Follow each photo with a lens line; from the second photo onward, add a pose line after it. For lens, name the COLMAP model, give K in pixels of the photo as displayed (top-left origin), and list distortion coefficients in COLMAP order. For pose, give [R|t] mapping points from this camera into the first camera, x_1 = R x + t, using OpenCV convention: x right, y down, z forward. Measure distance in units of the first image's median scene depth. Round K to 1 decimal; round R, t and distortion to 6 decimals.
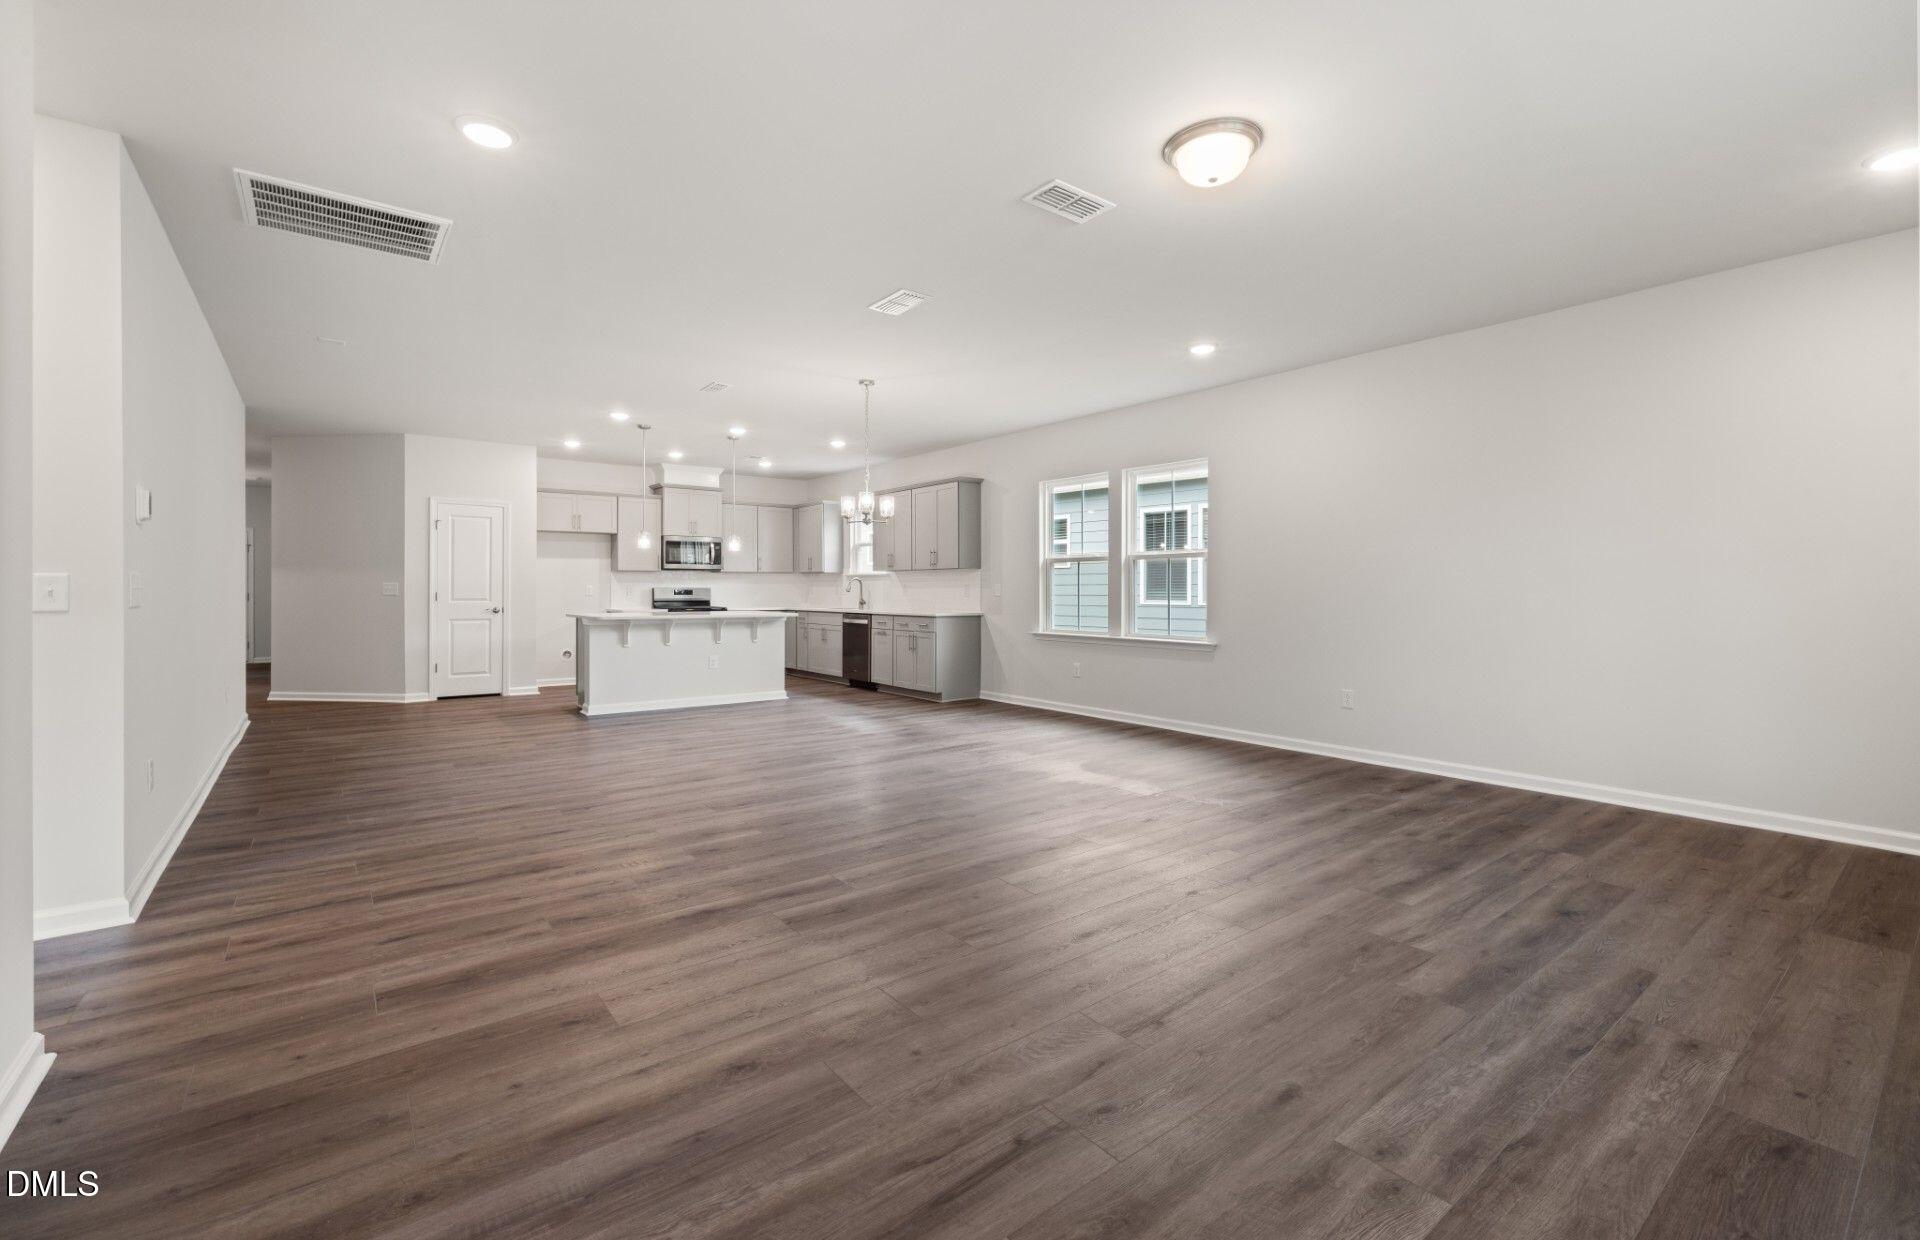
lens RADIAL K [[799.2, 0, 937.4], [0, 799.2, 583.4], [0, 0, 1]] dist [0.001181, -0.001283]
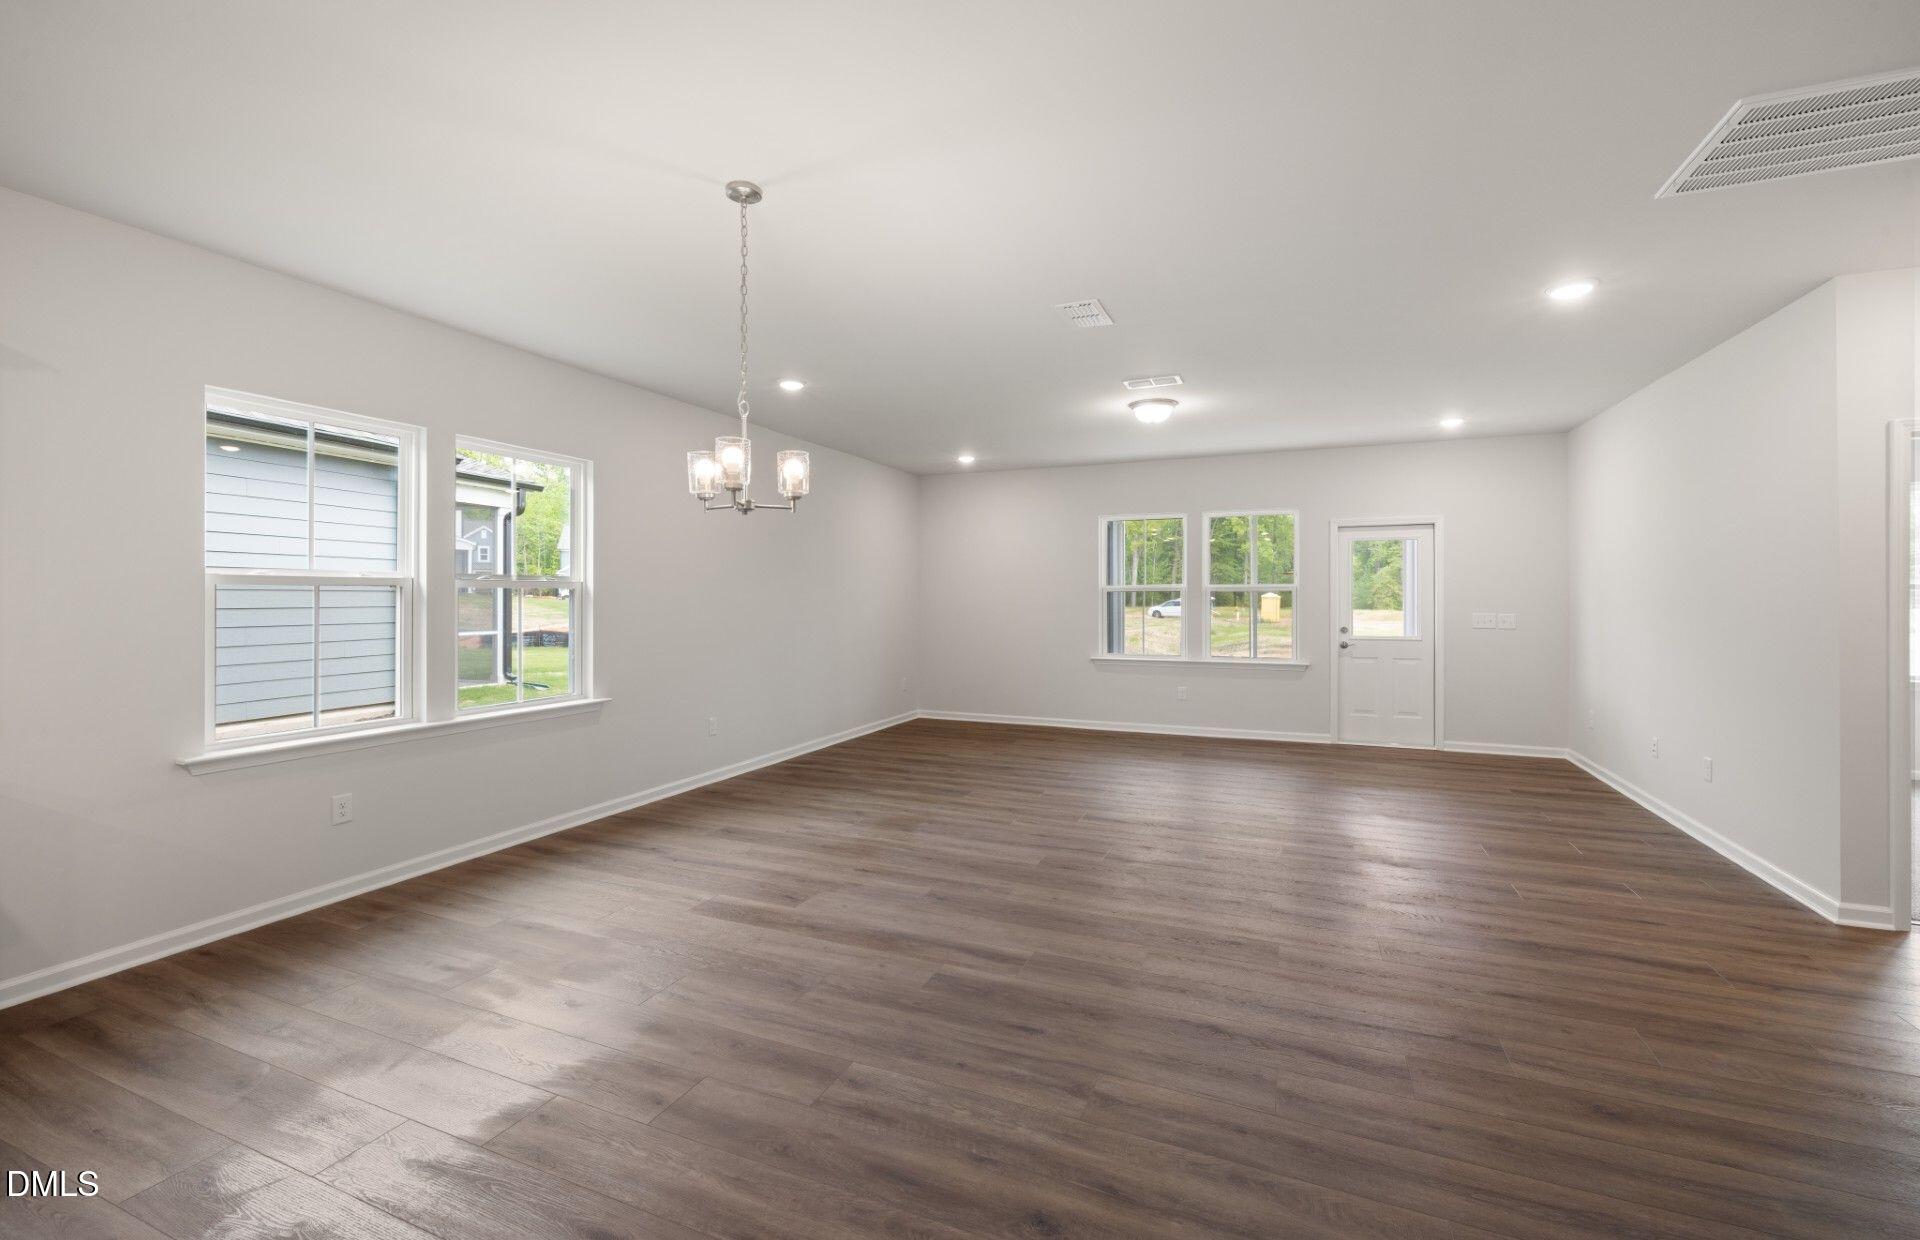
lens RADIAL K [[799.2, 0, 958.2], [0, 799.2, 610.1], [0, 0, 1]] dist [0.001181, -0.001283]
pose [[-0.496380, -0.008797, 0.868061, -0.355926], [-0.004797, 0.999961, 0.007390, -0.016548], [-0.868092, -0.000496, -0.496403, 0.748708]]
